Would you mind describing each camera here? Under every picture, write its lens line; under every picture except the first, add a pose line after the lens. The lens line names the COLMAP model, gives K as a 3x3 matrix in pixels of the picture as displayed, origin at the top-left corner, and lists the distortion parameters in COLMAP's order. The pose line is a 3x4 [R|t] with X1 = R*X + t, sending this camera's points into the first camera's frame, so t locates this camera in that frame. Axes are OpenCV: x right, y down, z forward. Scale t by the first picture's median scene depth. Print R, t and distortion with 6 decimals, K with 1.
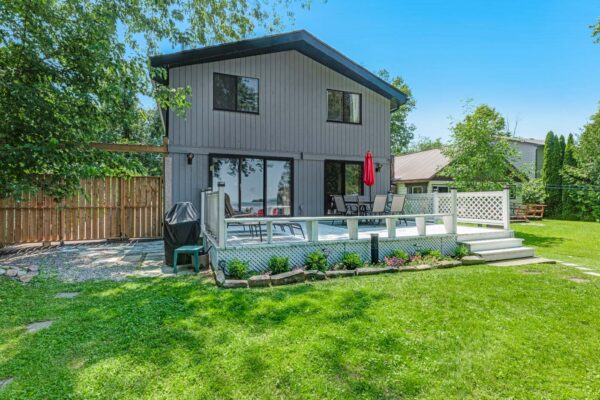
lens RADIAL K [[298.8, 0, 299.2], [0, 298.8, 198.7], [0, 0, 1]] dist [-0.002192, -0.000560]
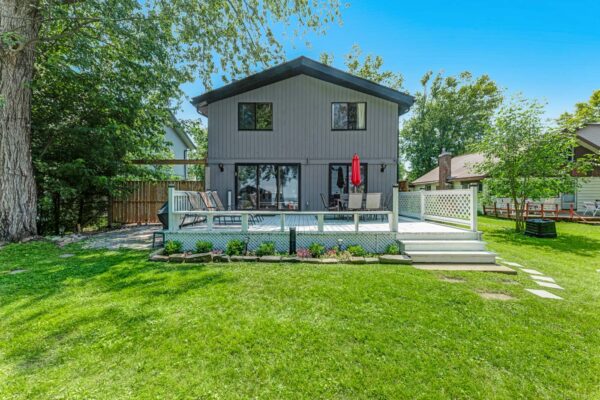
lens RADIAL K [[232.5, 0, 299.9], [0, 232.5, 200.8], [0, 0, 1]] dist [0.011629, 0.000264]
pose [[0.931122, 0.009290, -0.364588, 0.360852], [-0.001007, 0.999737, 0.022900, -0.003189], [0.364705, -0.020955, 0.930887, 0.109458]]
